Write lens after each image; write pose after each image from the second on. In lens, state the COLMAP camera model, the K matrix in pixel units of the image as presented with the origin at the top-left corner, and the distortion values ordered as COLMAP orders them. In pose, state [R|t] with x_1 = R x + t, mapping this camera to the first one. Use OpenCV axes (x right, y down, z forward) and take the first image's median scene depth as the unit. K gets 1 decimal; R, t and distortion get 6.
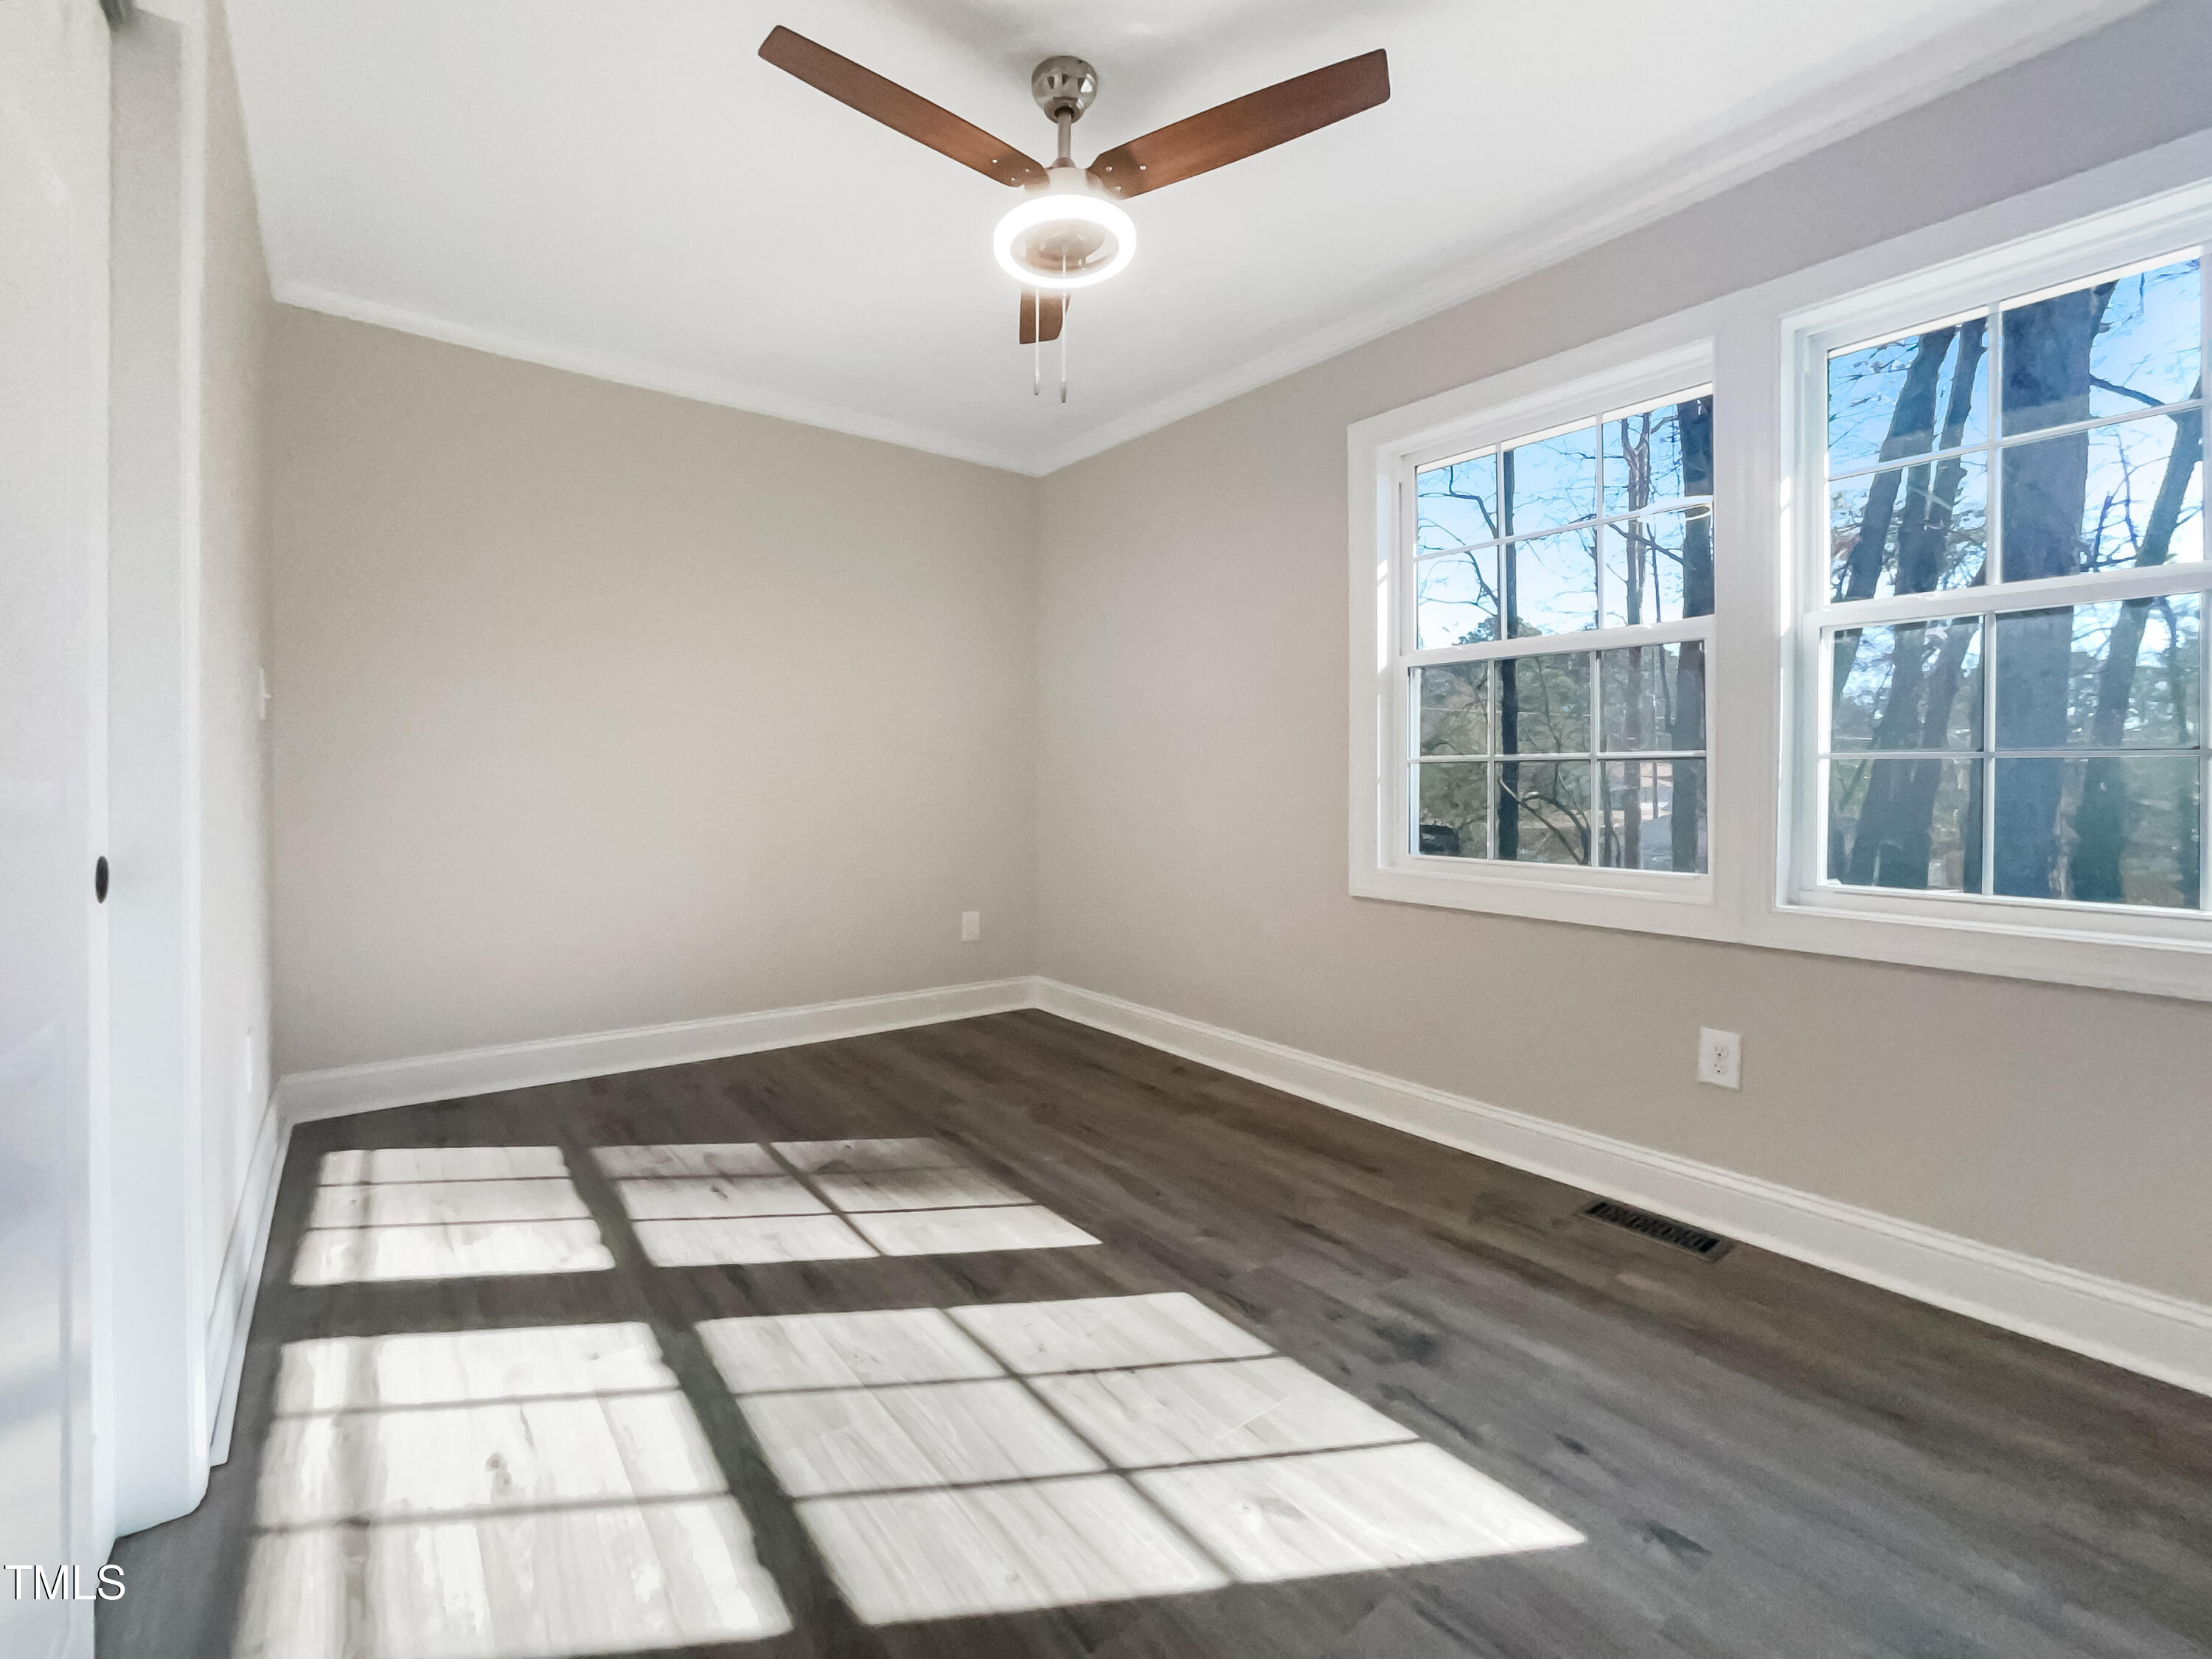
lens RADIAL K [[929.0, 0, 1074.1], [0, 929.0, 806.6], [0, 0, 1]] dist [0.000649, 0.000220]
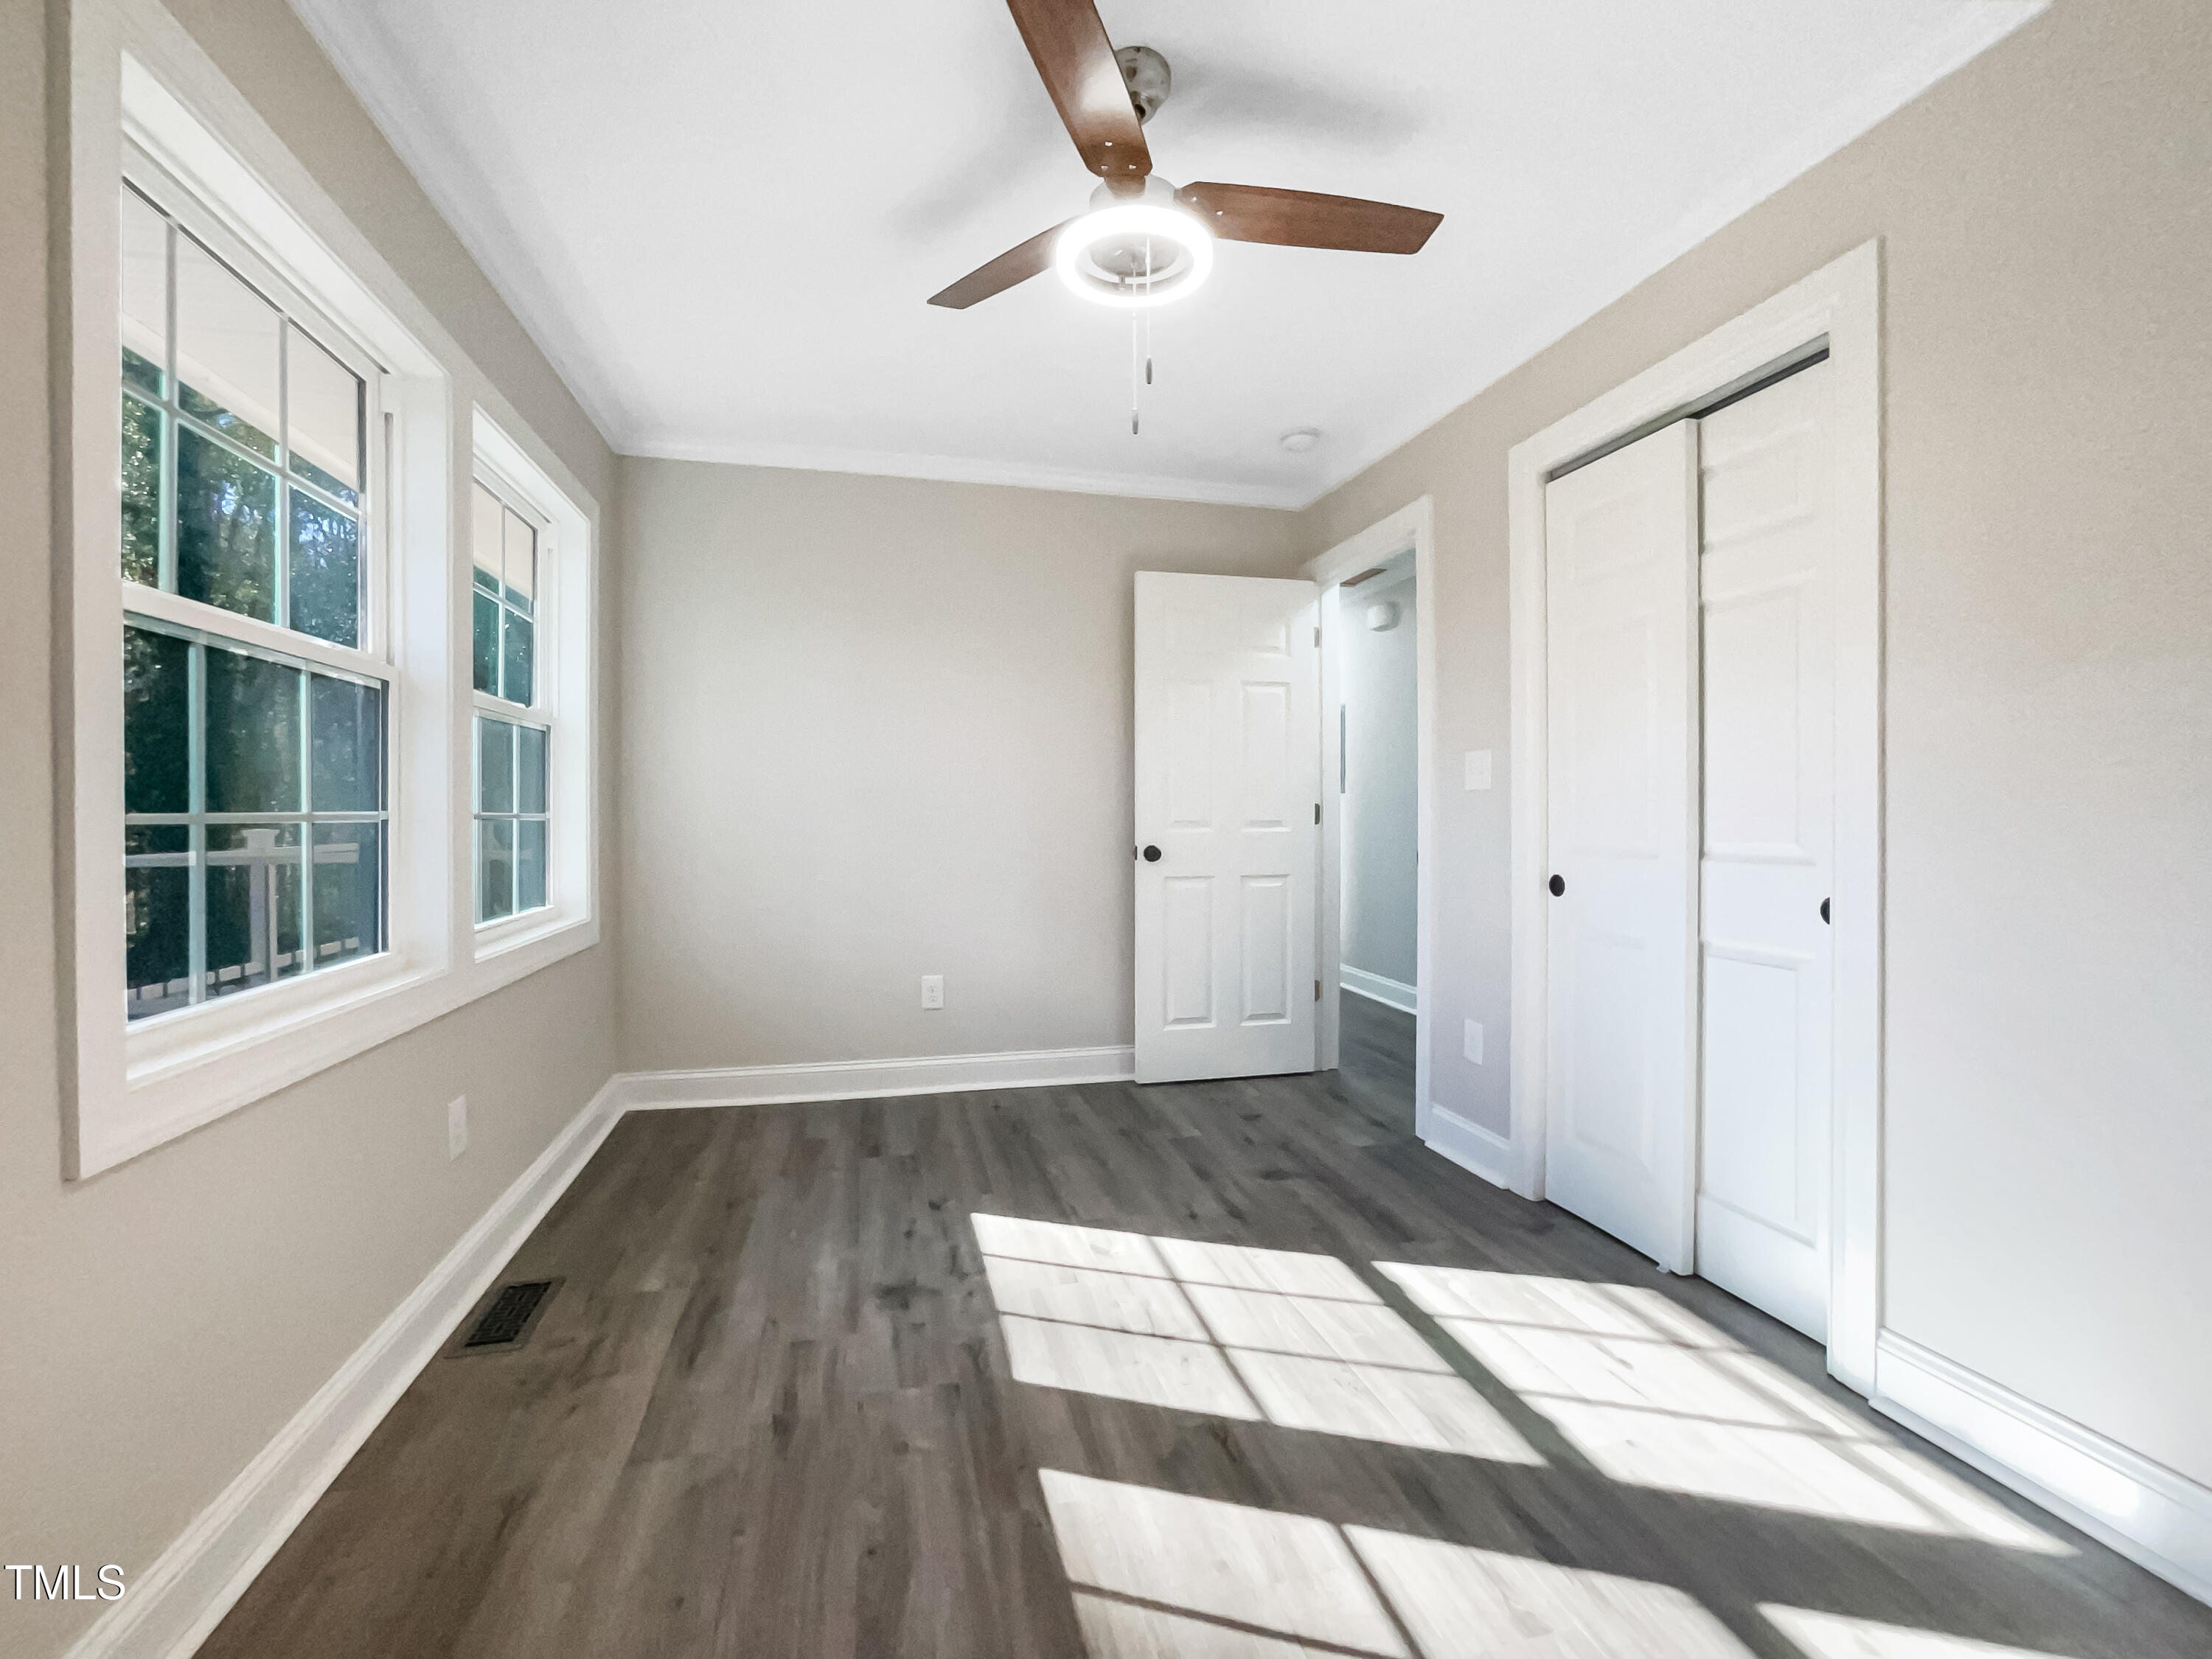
lens RADIAL K [[929.0, 0, 1074.1], [0, 929.0, 806.6], [0, 0, 1]] dist [0.000649, 0.000220]
pose [[-0.900736, -0.000155, 0.434368, -0.393790], [0.010157, 0.999719, 0.021418, -0.100712], [-0.434249, 0.023704, -0.900481, 2.023207]]
